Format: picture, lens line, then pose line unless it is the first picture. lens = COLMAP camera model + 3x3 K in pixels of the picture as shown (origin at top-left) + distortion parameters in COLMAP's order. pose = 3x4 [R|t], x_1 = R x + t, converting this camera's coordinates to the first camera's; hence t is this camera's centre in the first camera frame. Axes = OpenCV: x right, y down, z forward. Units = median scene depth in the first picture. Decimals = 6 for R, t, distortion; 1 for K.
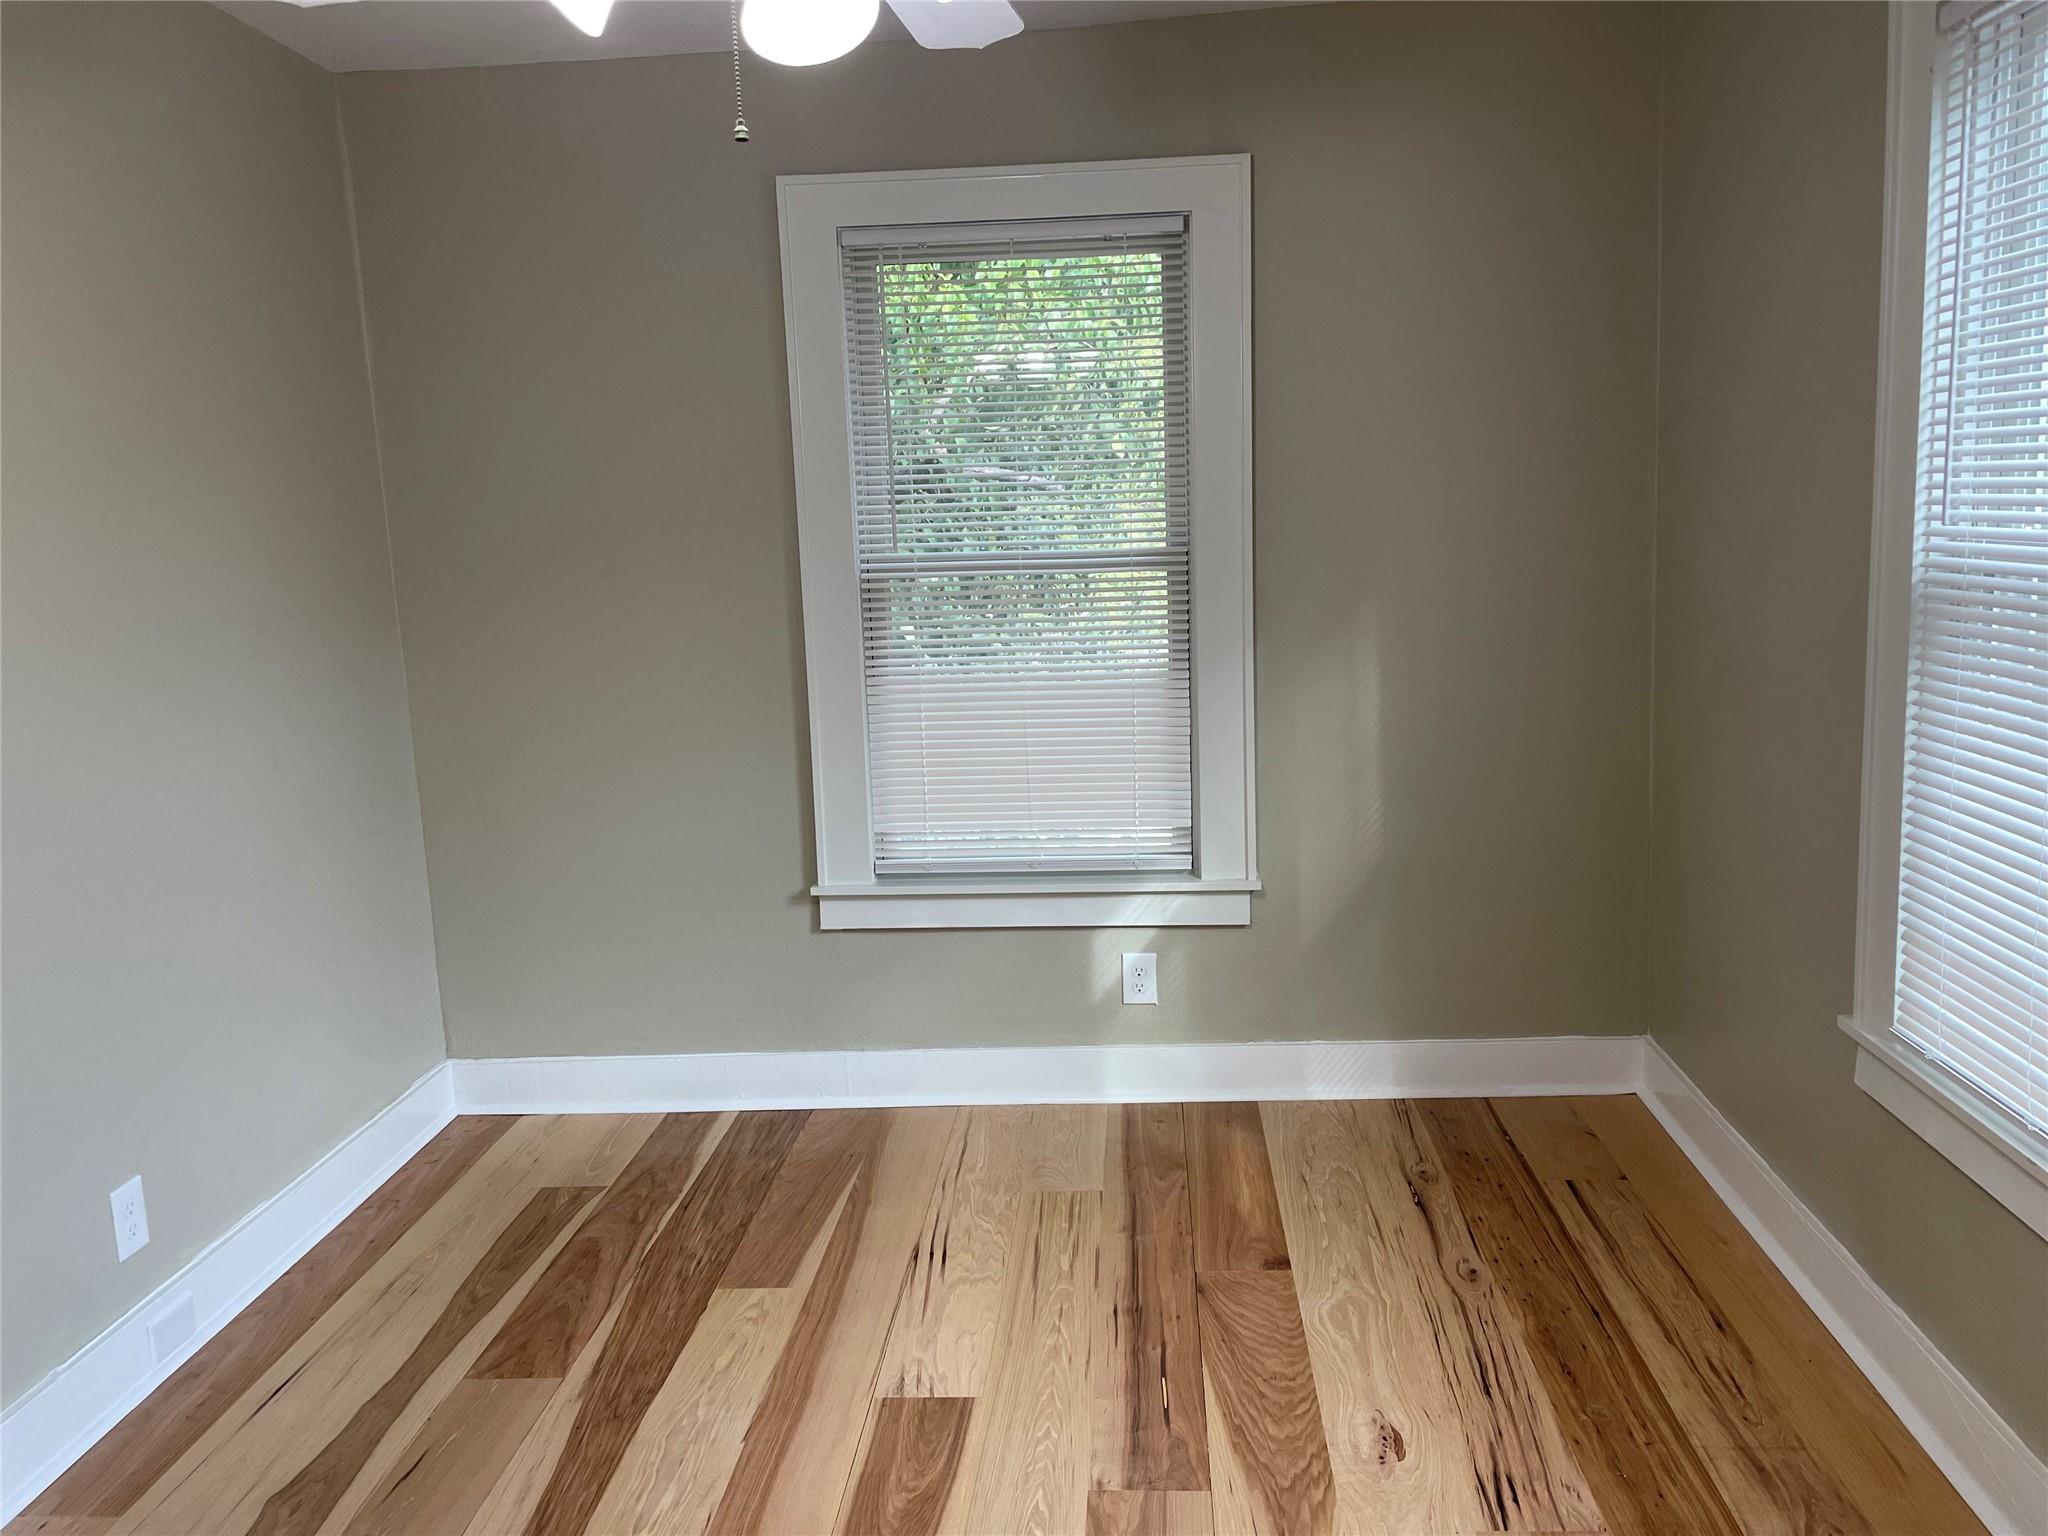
lens RADIAL K [[1552.1, 0, 1025.1], [0, 1552.1, 760.5], [0, 0, 1]] dist [0.096300, -0.121157]
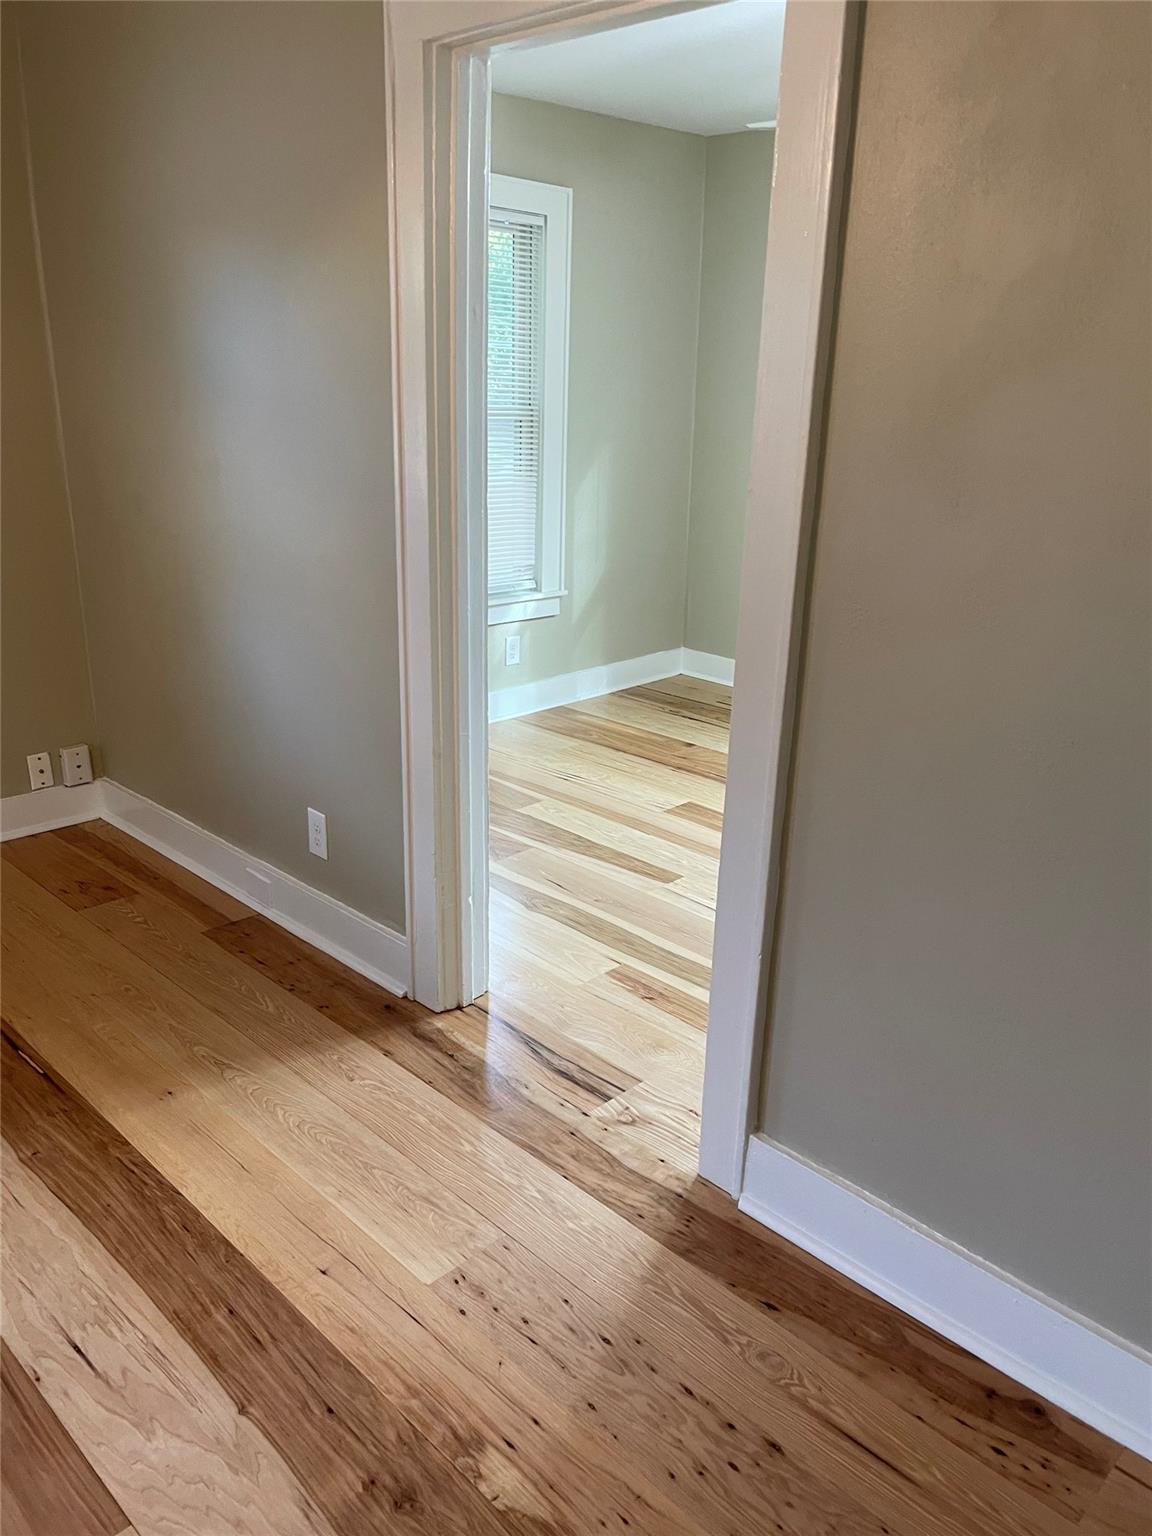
lens RADIAL K [[1164.1, 0, 576.0], [0, 1164.1, 768.0], [0, 0, 1]] dist [0.096300, -0.121157]
pose [[0.647243, -0.186374, 0.739149, -1.156090], [0.070237, 0.980107, 0.185627, 0.030632], [-0.759041, -0.068230, 0.647457, 0.039475]]
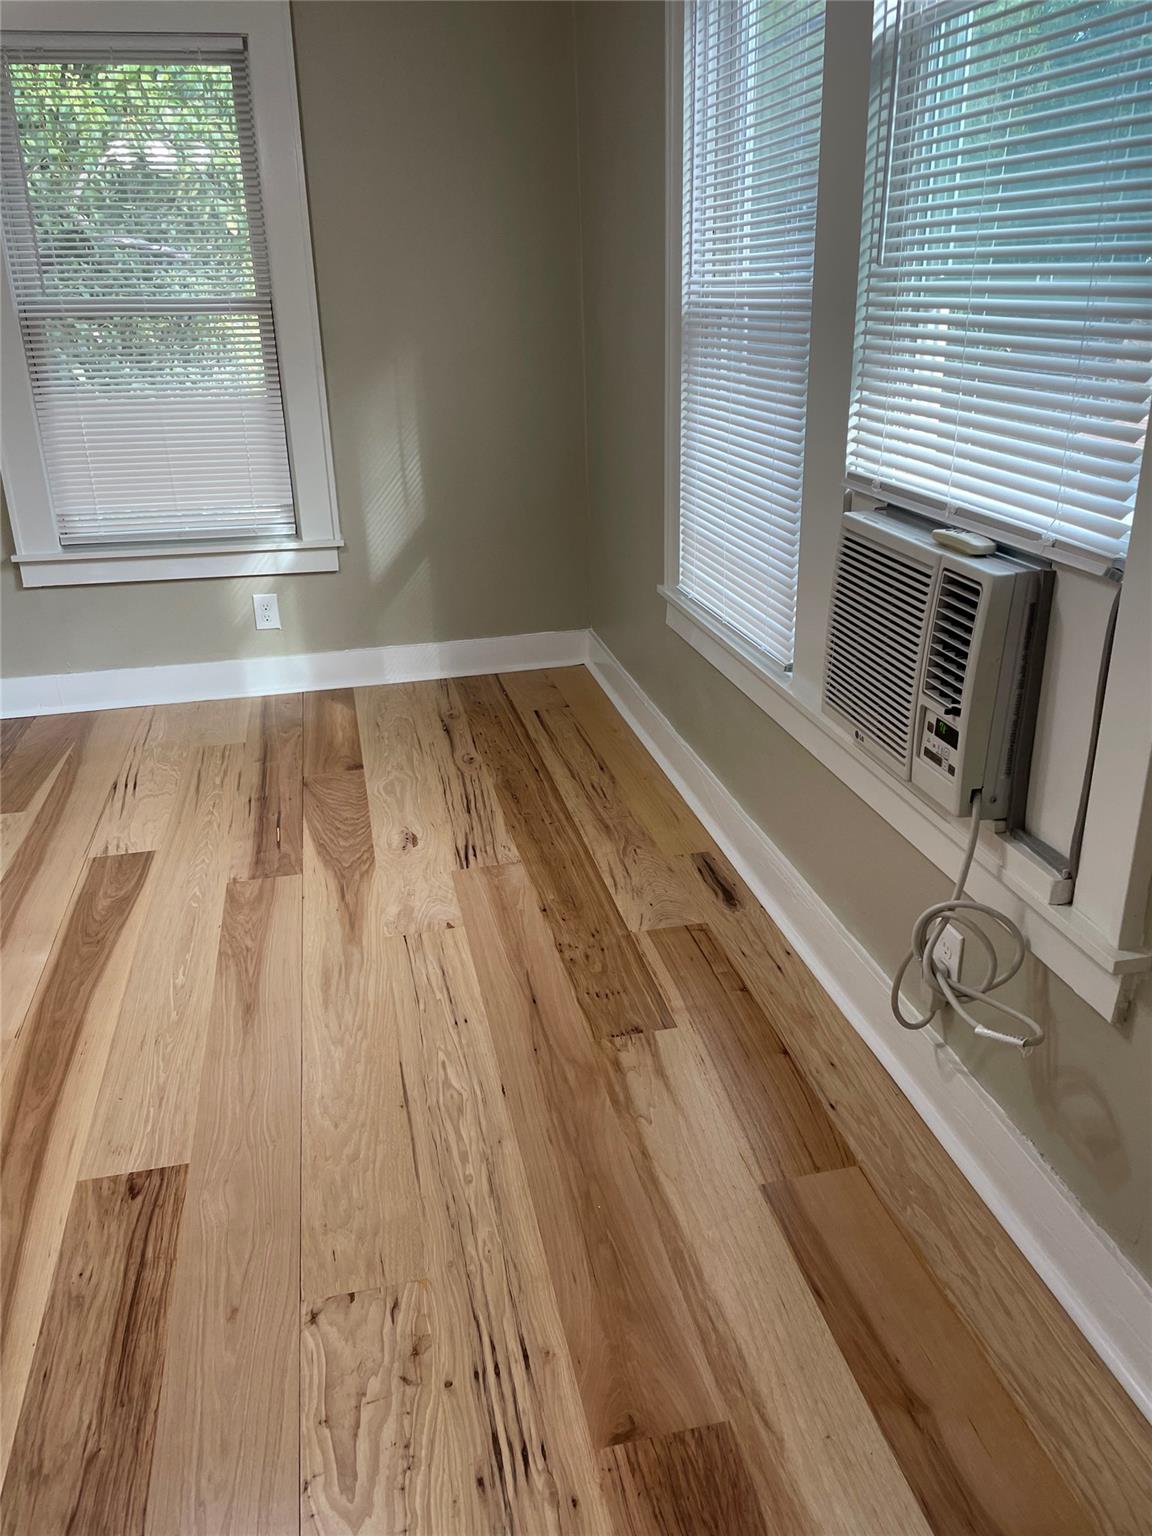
lens RADIAL K [[1164.1, 0, 576.0], [0, 1164.1, 768.0], [0, 0, 1]] dist [0.096300, -0.121157]
pose [[0.960058, -0.088625, 0.265395, 0.058171], [0.030161, 0.975764, 0.216737, 0.065246], [-0.278171, -0.200076, 0.939463, -0.193654]]
